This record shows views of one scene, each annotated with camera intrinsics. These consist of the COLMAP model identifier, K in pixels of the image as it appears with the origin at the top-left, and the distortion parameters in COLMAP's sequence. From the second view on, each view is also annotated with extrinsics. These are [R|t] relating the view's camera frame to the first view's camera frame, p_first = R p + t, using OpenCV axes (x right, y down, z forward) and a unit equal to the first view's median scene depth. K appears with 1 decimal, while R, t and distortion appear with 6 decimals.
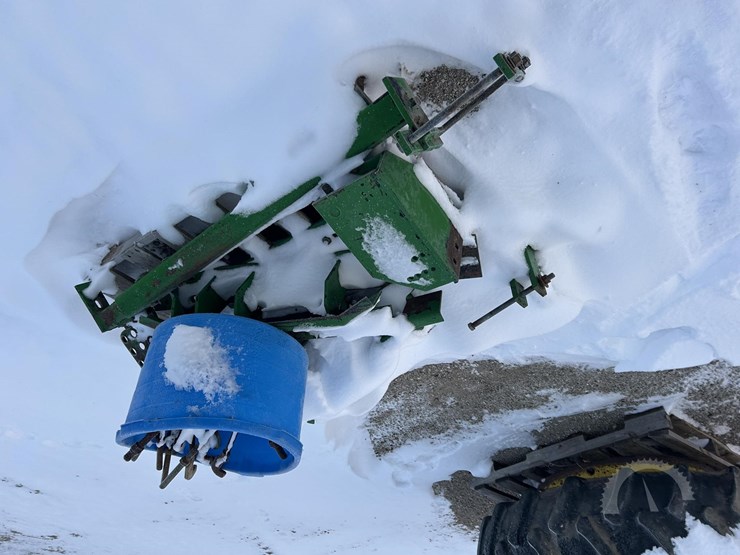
lens RADIAL K [[552.9, 0, 370.0], [0, 552.9, 277.5], [0, 0, 1]] dist [0.048726, -0.059661]
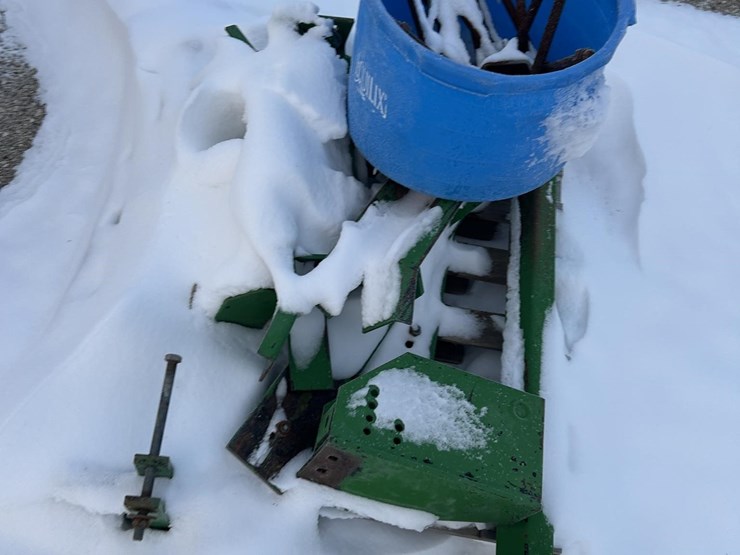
lens RADIAL K [[733.7, 0, 371.6], [0, 733.7, 267.7], [0, 0, 1]] dist [0.103086, -0.206457]
pose [[-0.726701, 0.544094, -0.419366, 0.354029], [-0.362390, -0.822251, -0.438836, 0.490297], [-0.583592, -0.166928, 0.794704, 0.374193]]
